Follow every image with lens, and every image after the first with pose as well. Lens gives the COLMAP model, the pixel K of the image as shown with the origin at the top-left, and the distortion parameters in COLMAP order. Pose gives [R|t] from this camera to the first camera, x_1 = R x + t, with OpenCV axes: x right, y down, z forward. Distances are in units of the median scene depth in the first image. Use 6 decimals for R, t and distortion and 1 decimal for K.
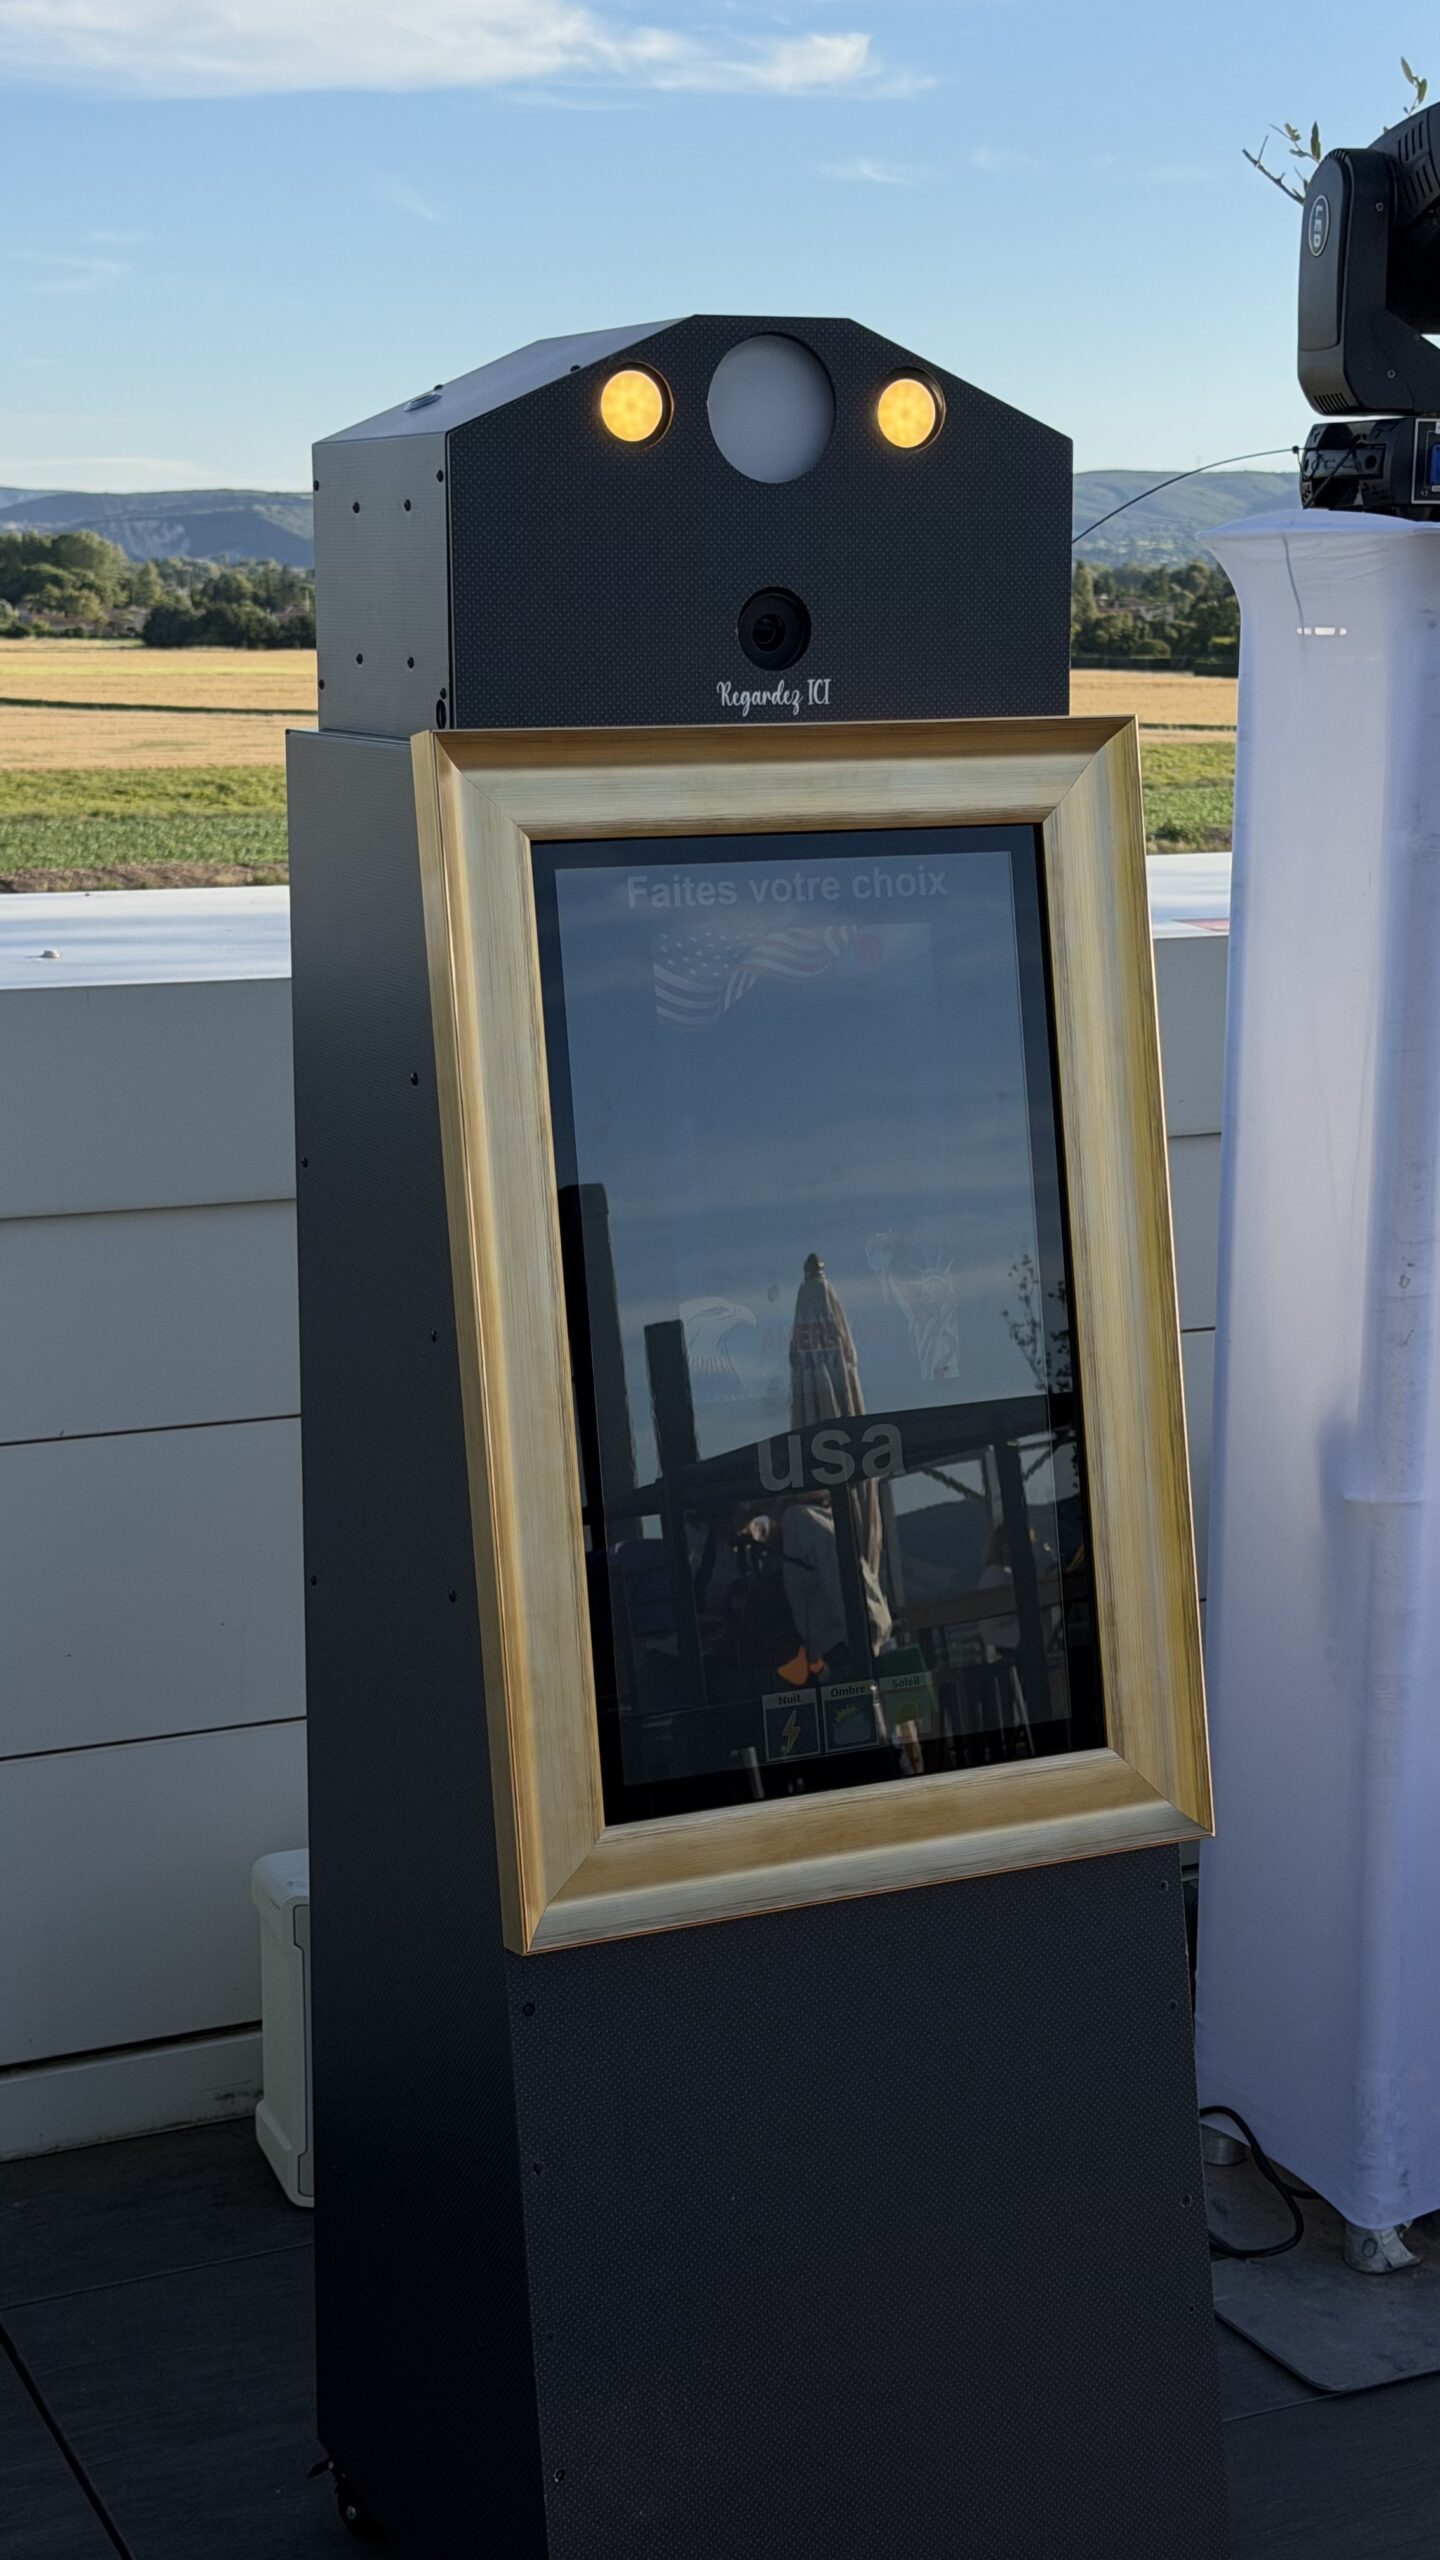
lens RADIAL K [[3629.3, 0, 720.0], [0, 3629.3, 1280.0], [0, 0, 1]] dist [0.168114, -0.118607]
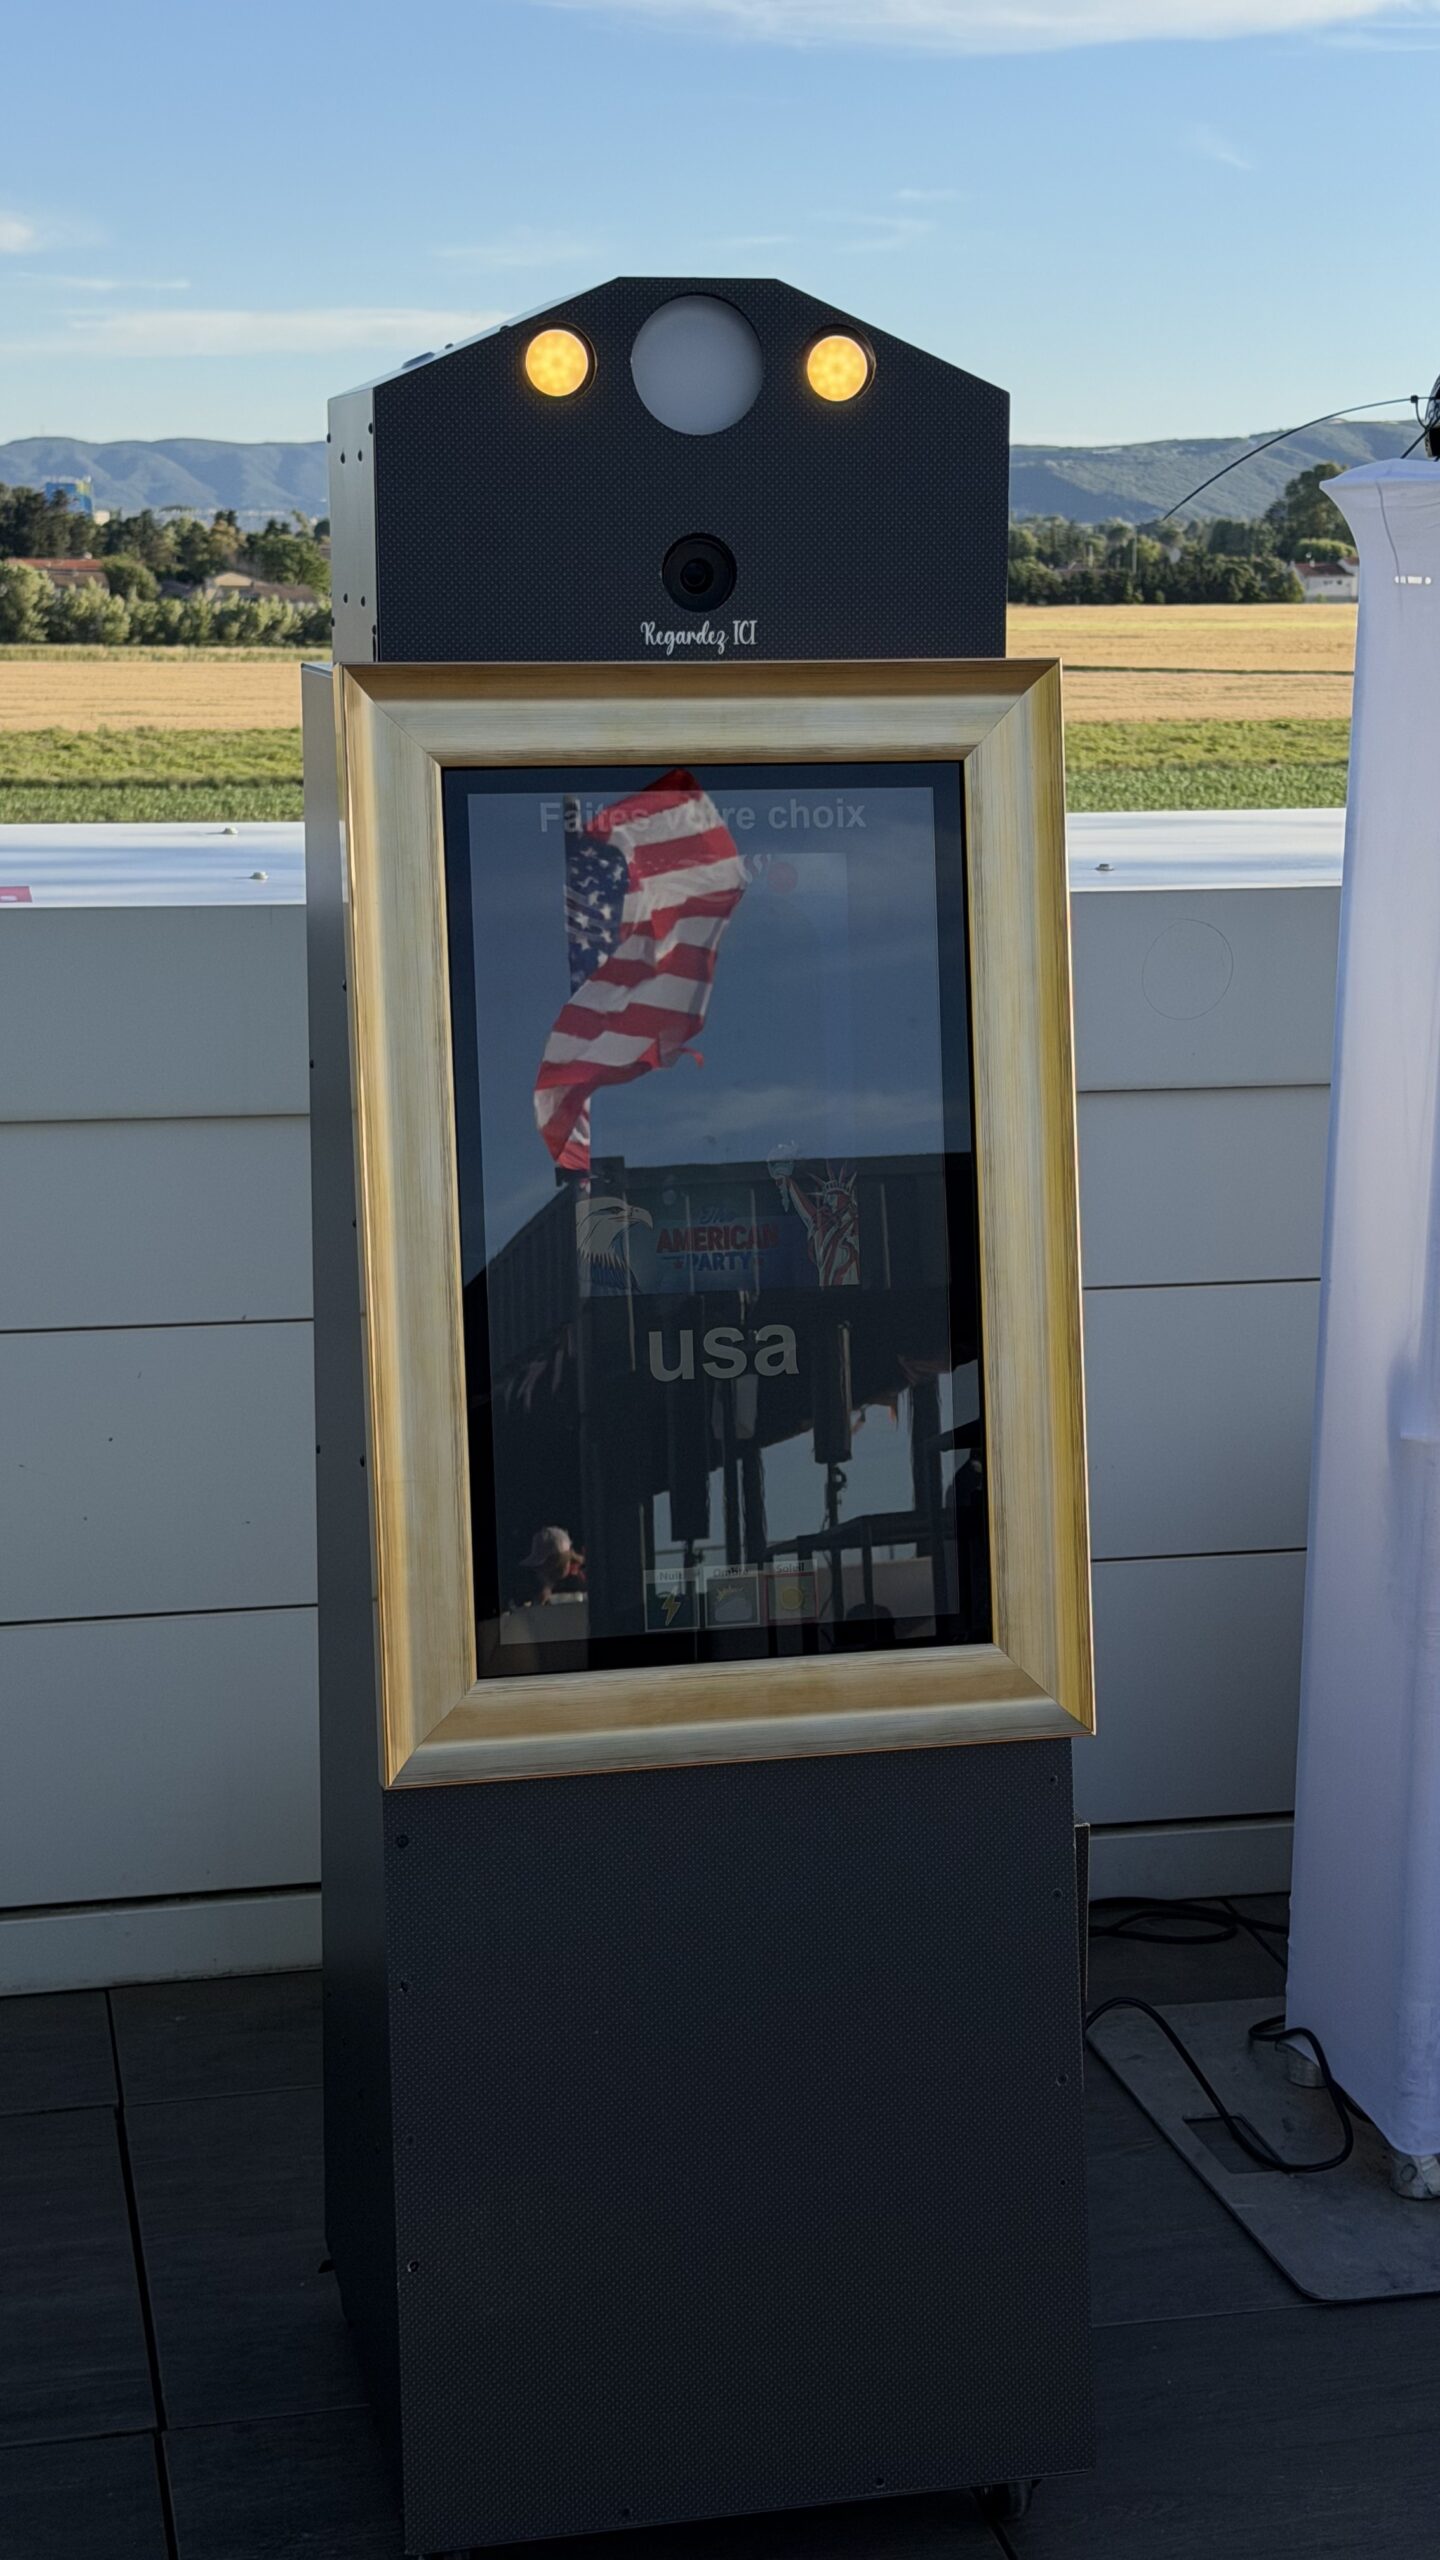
lens RADIAL K [[3629.3, 0, 720.0], [0, 3629.3, 1280.0], [0, 0, 1]] dist [0.168114, -0.118607]
pose [[0.978226, 0.044674, -0.202678, 0.243364], [-0.042288, 0.998976, 0.016090, 0.010247], [0.203189, -0.007169, 0.979113, -0.043182]]
